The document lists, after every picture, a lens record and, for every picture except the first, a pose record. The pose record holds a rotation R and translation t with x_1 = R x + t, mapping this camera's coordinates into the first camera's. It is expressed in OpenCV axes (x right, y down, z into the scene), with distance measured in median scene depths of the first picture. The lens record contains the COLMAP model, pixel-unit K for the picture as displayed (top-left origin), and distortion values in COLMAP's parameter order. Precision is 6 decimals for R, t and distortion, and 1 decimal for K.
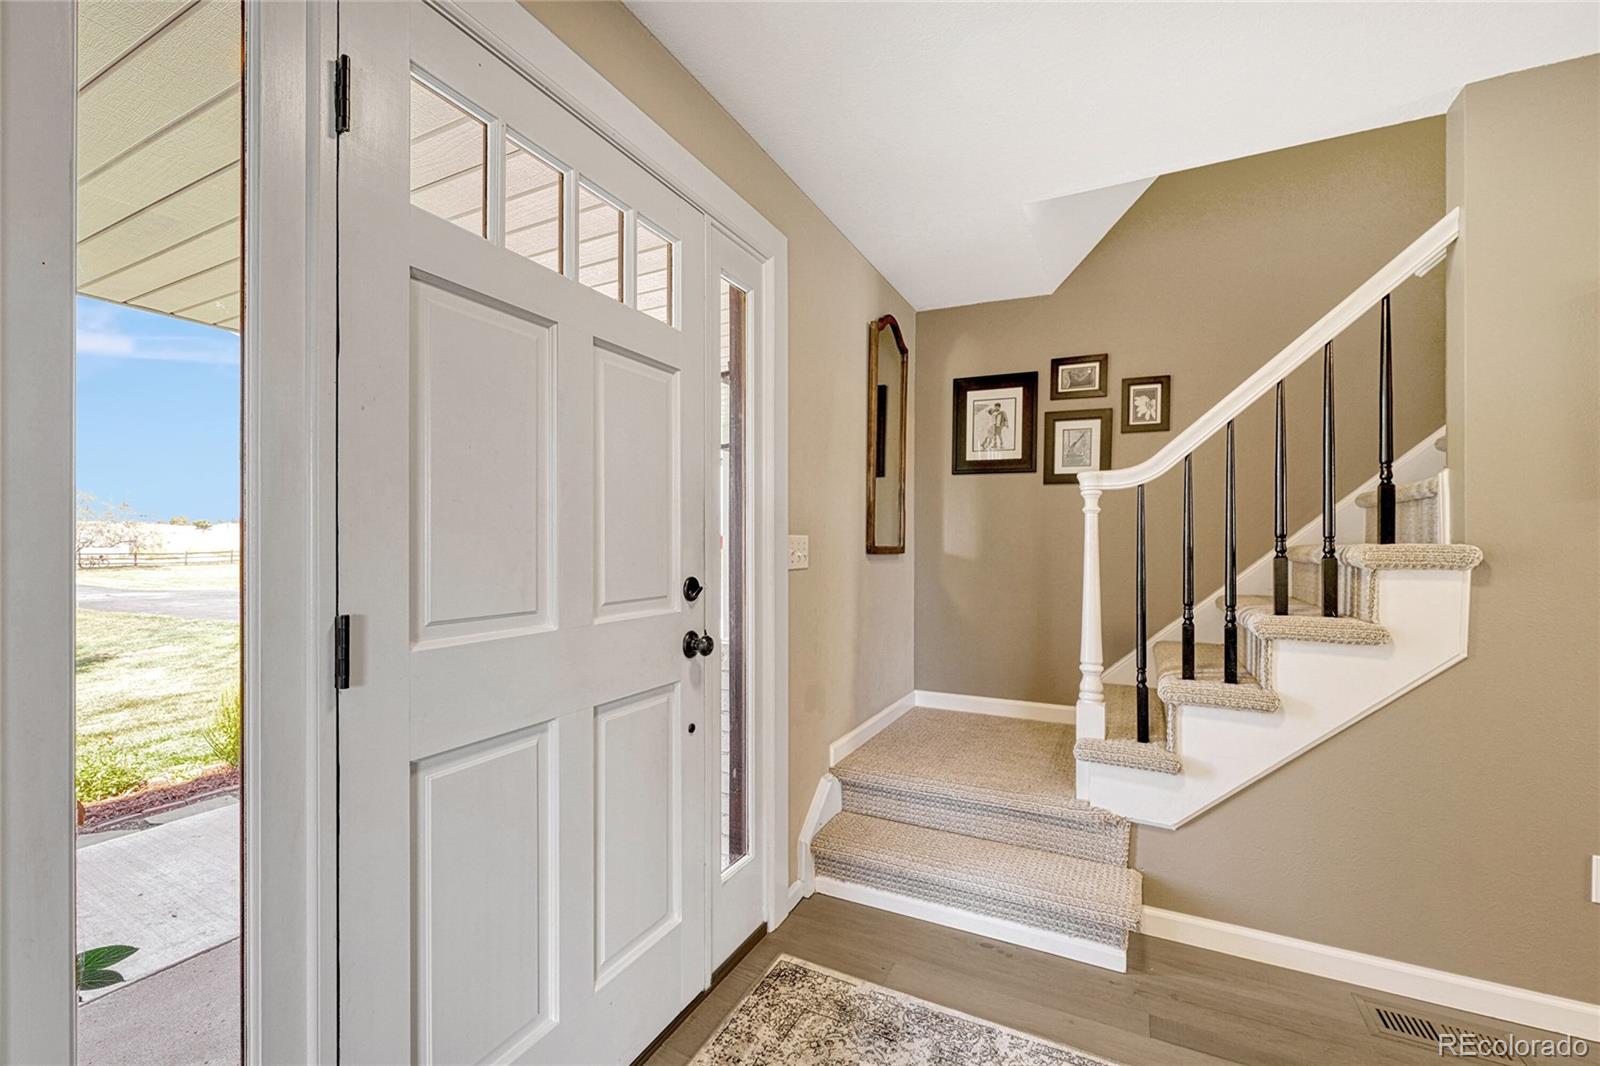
lens RADIAL K [[674.2, 0, 792.8], [0, 674.2, 541.6], [0, 0, 1]] dist [0.002788, -0.000354]
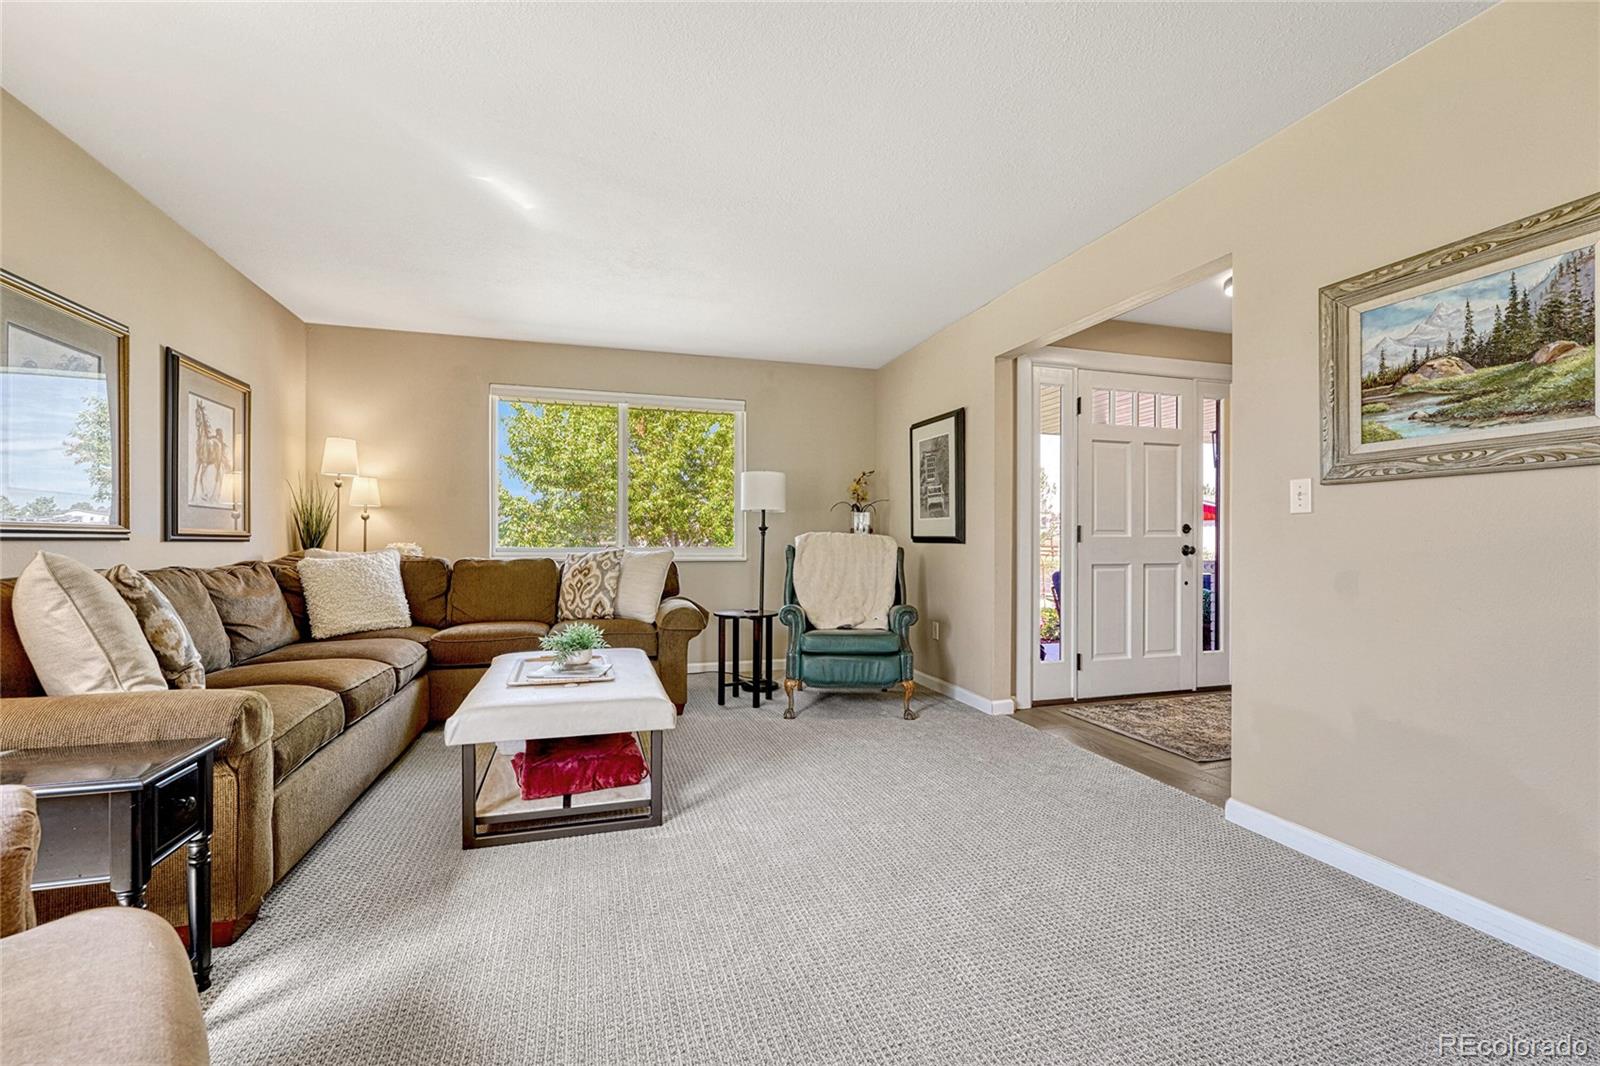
lens RADIAL K [[674.2, 0, 793.1], [0, 674.2, 538.8], [0, 0, 1]] dist [0.002788, -0.000354]
pose [[0.691309, 0.004688, -0.722544, 0.702111], [-0.003567, 0.999989, 0.003075, 0.109510], [0.722550, 0.000452, 0.691318, -1.948227]]
